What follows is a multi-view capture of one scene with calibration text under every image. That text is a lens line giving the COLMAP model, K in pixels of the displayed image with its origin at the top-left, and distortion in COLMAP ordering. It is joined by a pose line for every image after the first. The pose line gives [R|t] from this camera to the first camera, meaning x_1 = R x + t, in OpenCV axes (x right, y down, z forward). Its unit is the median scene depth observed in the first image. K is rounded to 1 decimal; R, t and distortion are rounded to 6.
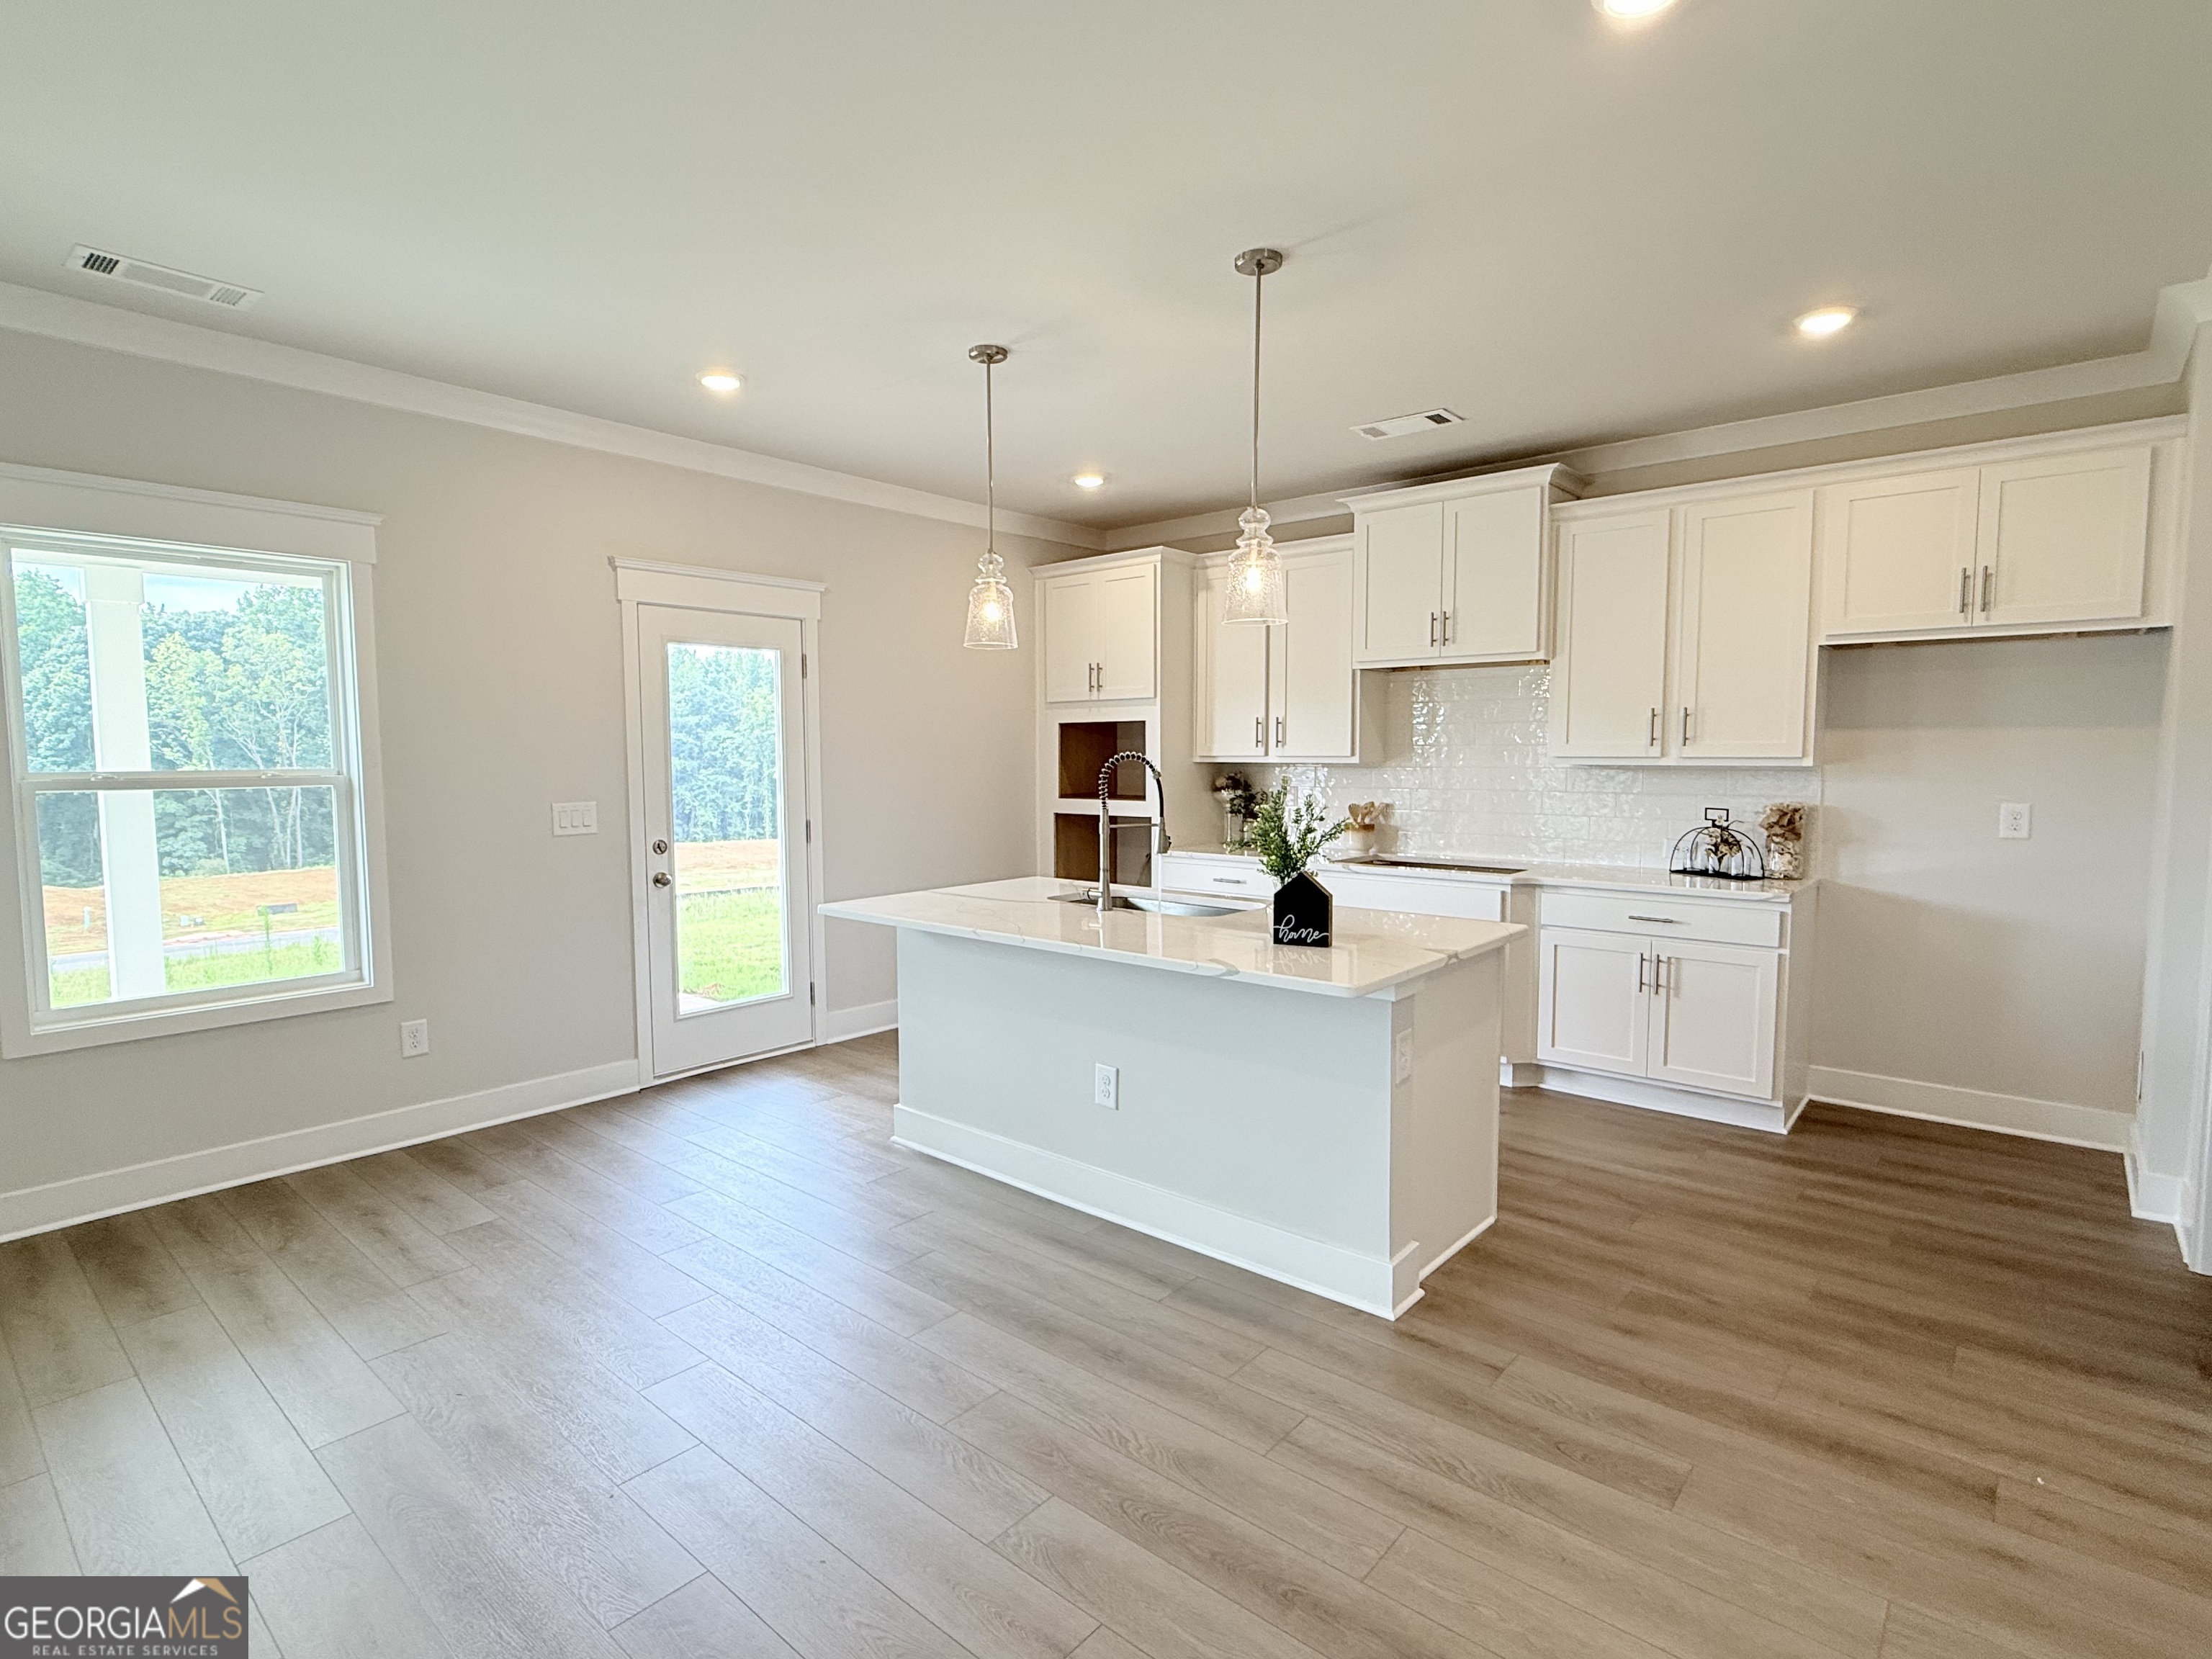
lens RADIAL K [[1107.9, 0, 1097.0], [0, 1107.9, 833.6], [0, 0, 1]] dist [-0.000198, -0.000139]
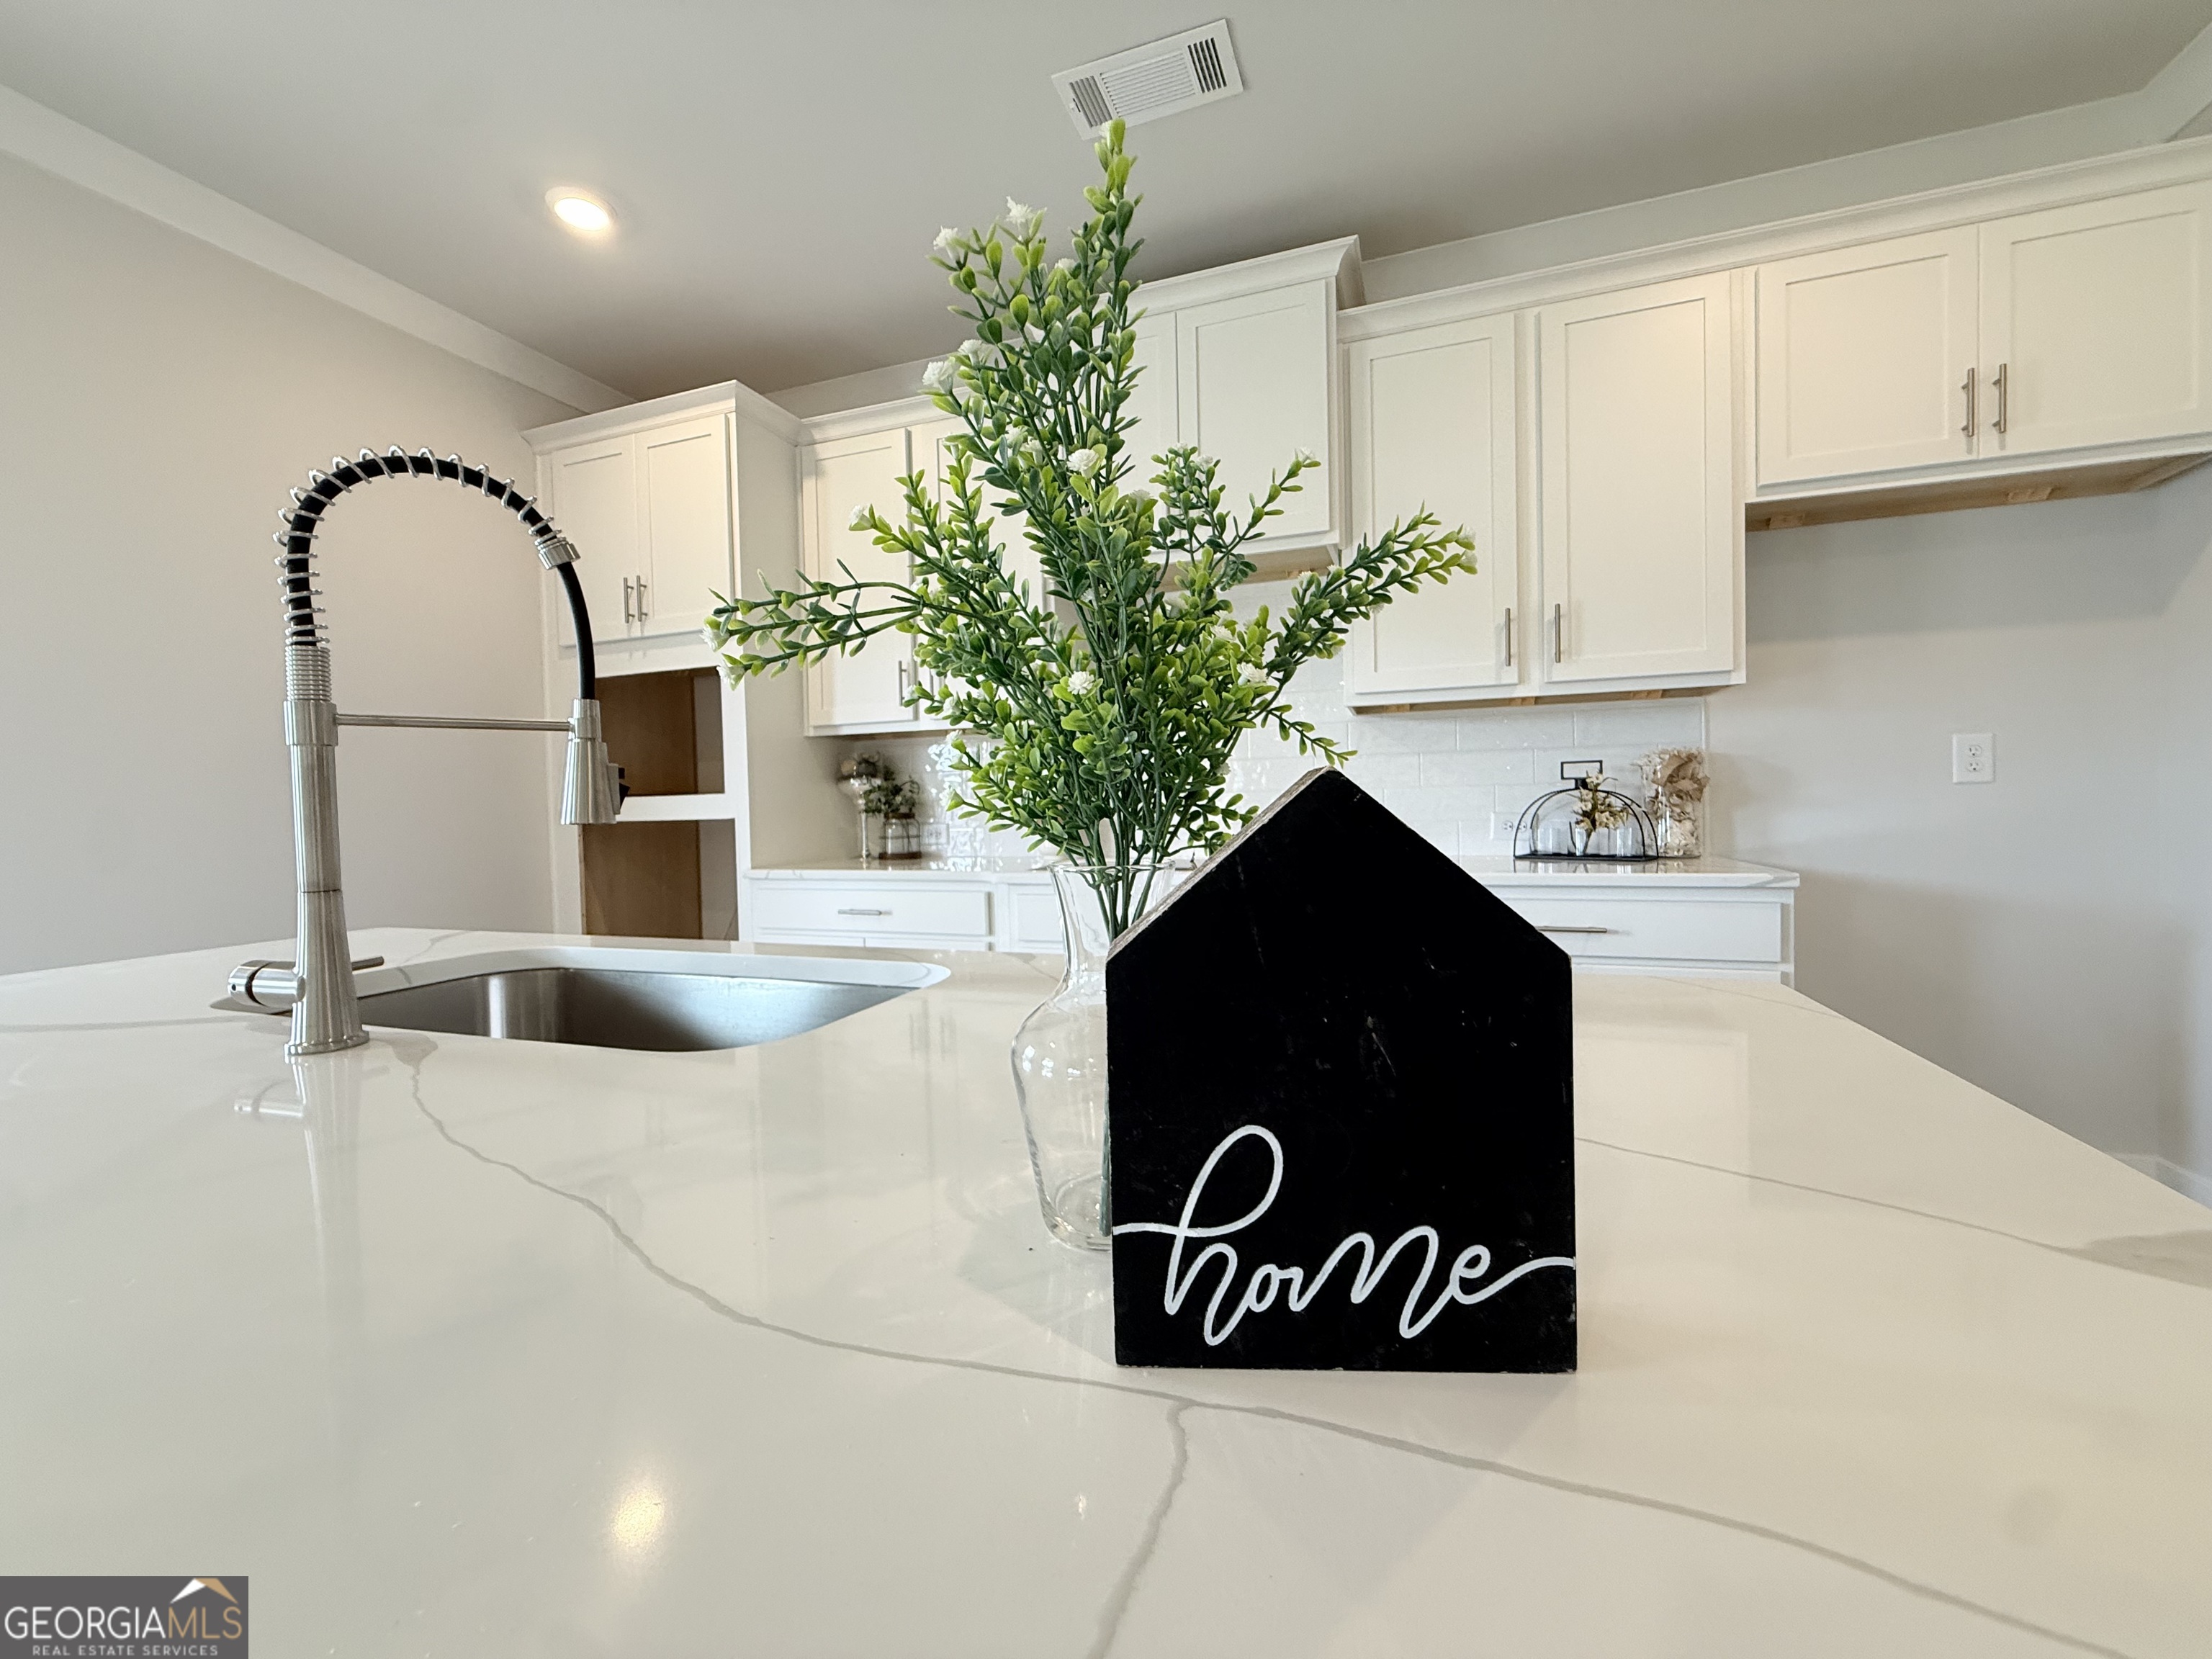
lens RADIAL K [[883.2, 0, 1101.1], [0, 883.2, 826.6], [0, 0, 1]] dist [-0.001105, 0.000555]
pose [[0.932893, -0.027937, 0.359068, 0.081387], [0.047300, 0.997855, -0.045252, 0.028686], [-0.357033, 0.059199, 0.932214, 0.594587]]
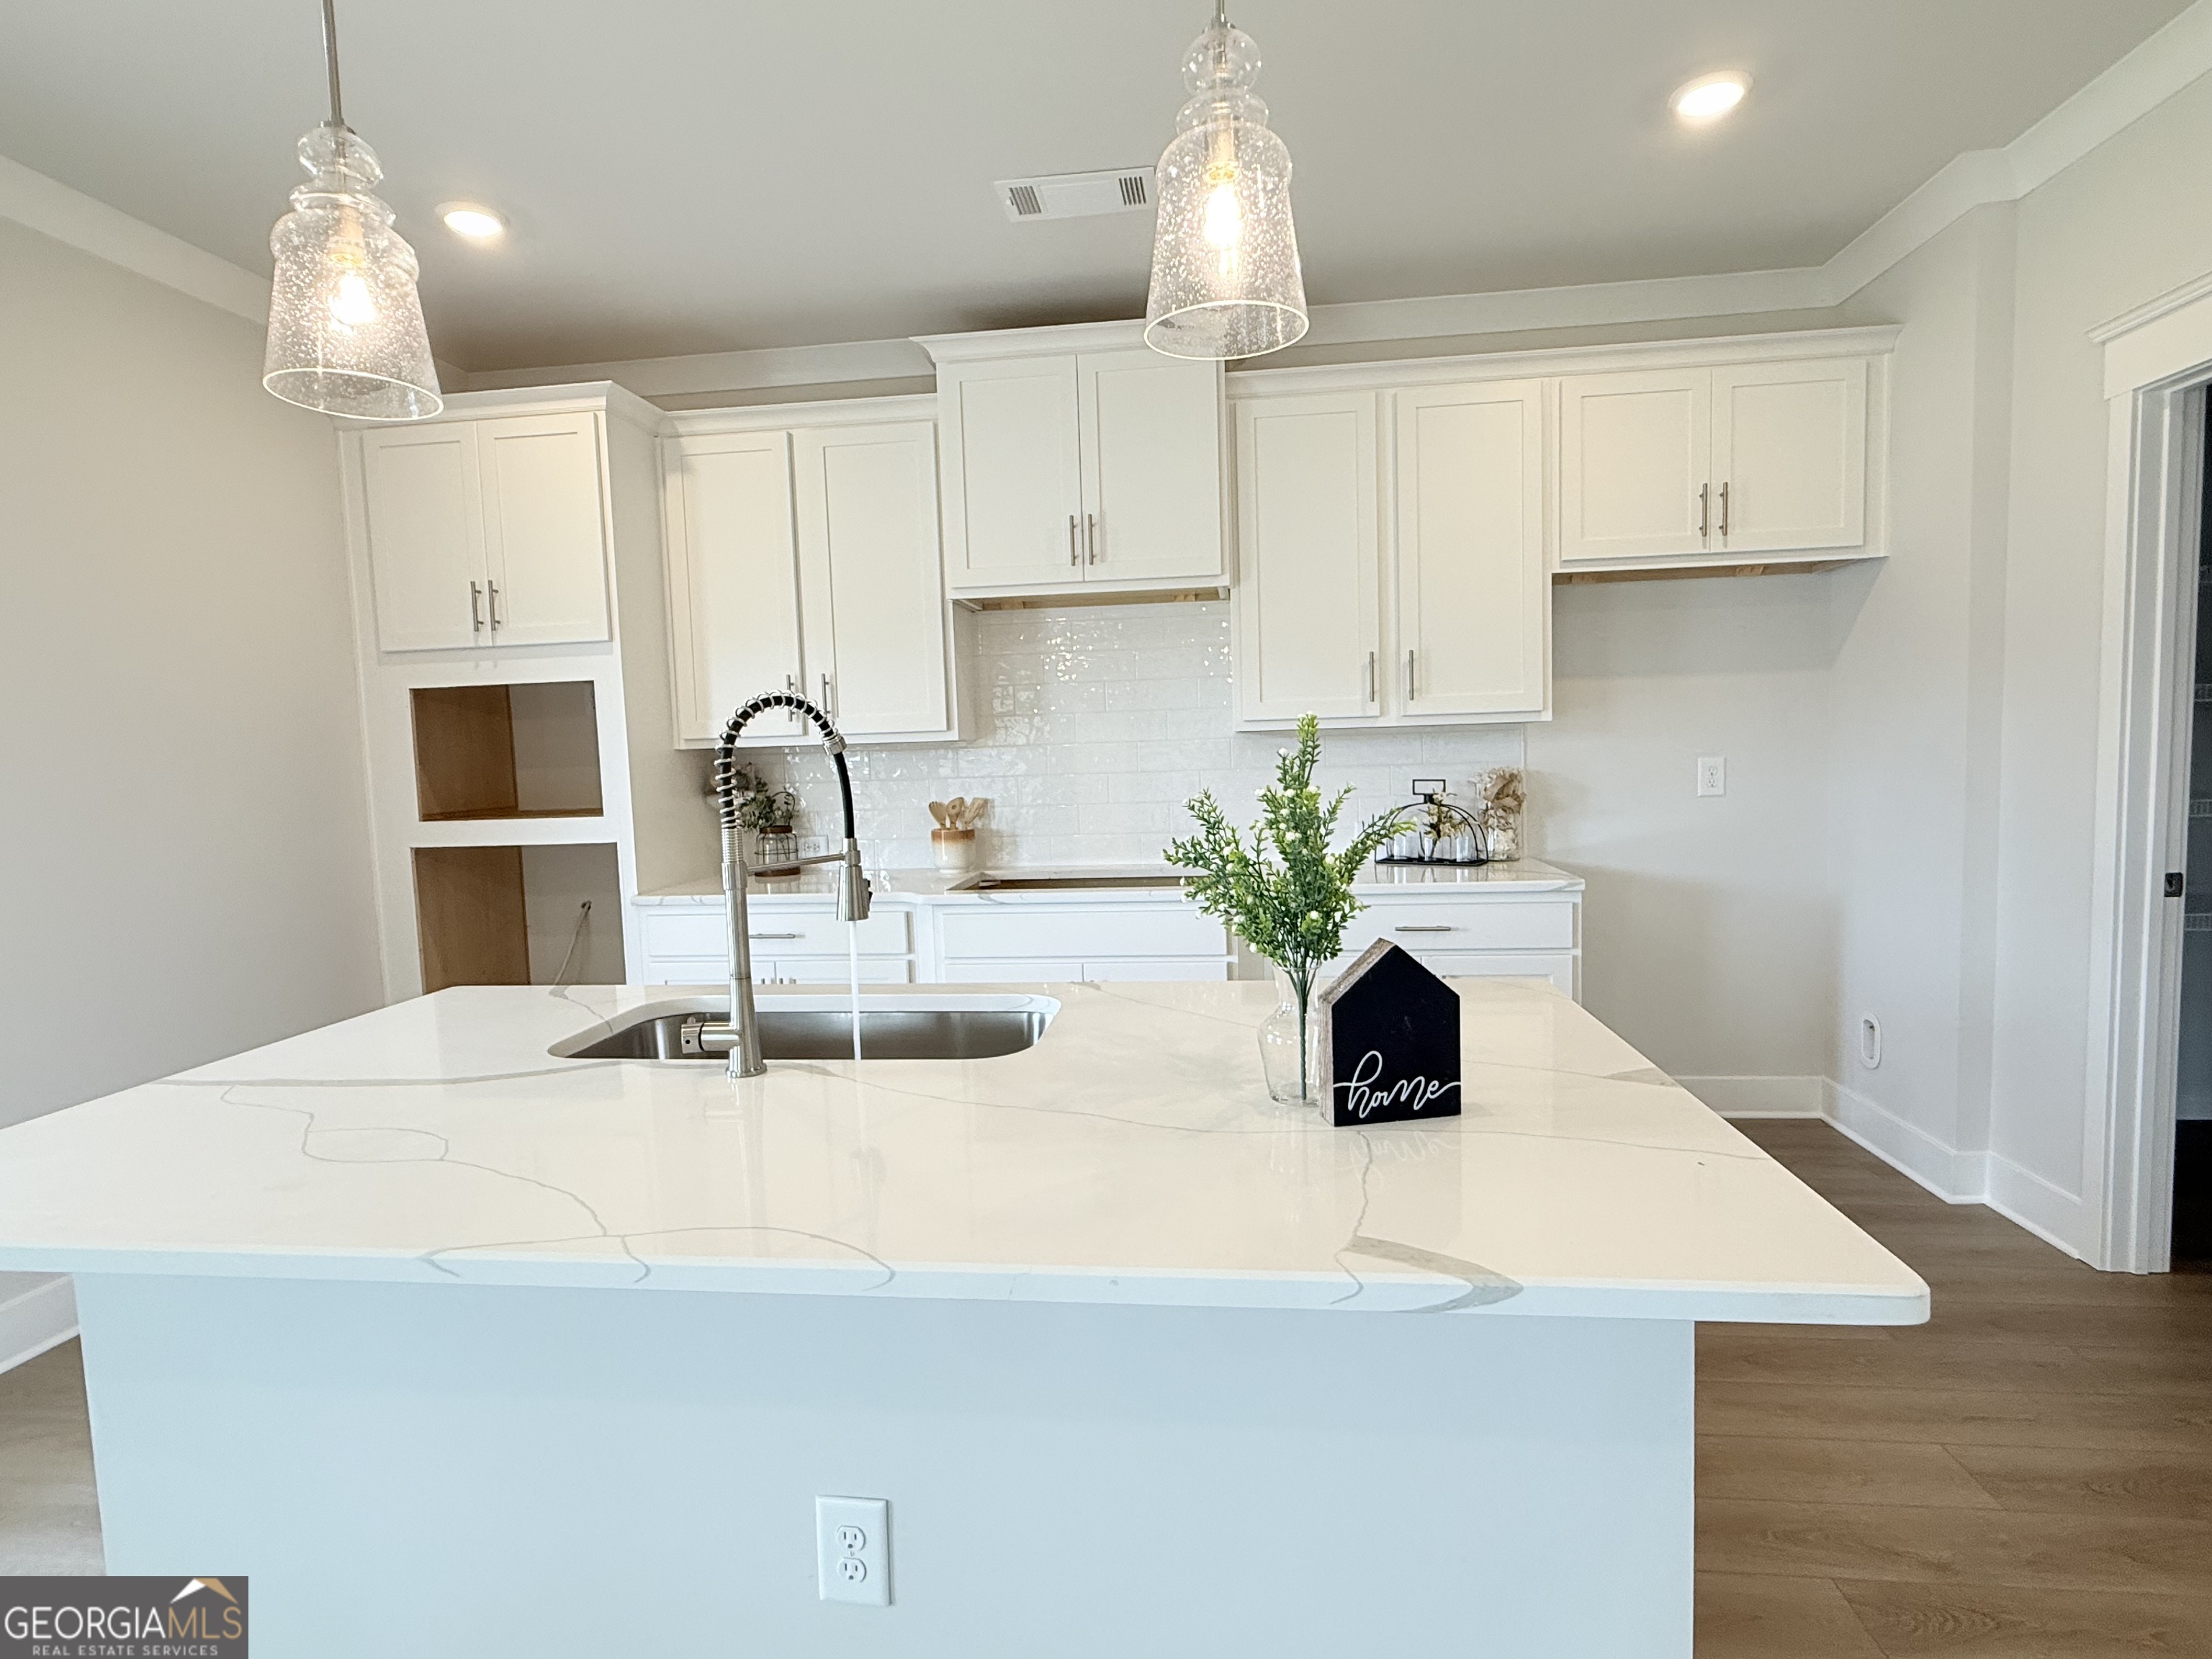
lens RADIAL K [[1107.9, 0, 1102.7], [0, 1107.9, 833.4], [0, 0, 1]] dist [-0.000198, -0.000139]
pose [[0.827930, -0.068919, 0.556581, -0.085272], [0.072367, 0.997252, 0.015838, -0.013464], [-0.556144, 0.027165, 0.830642, 0.464326]]
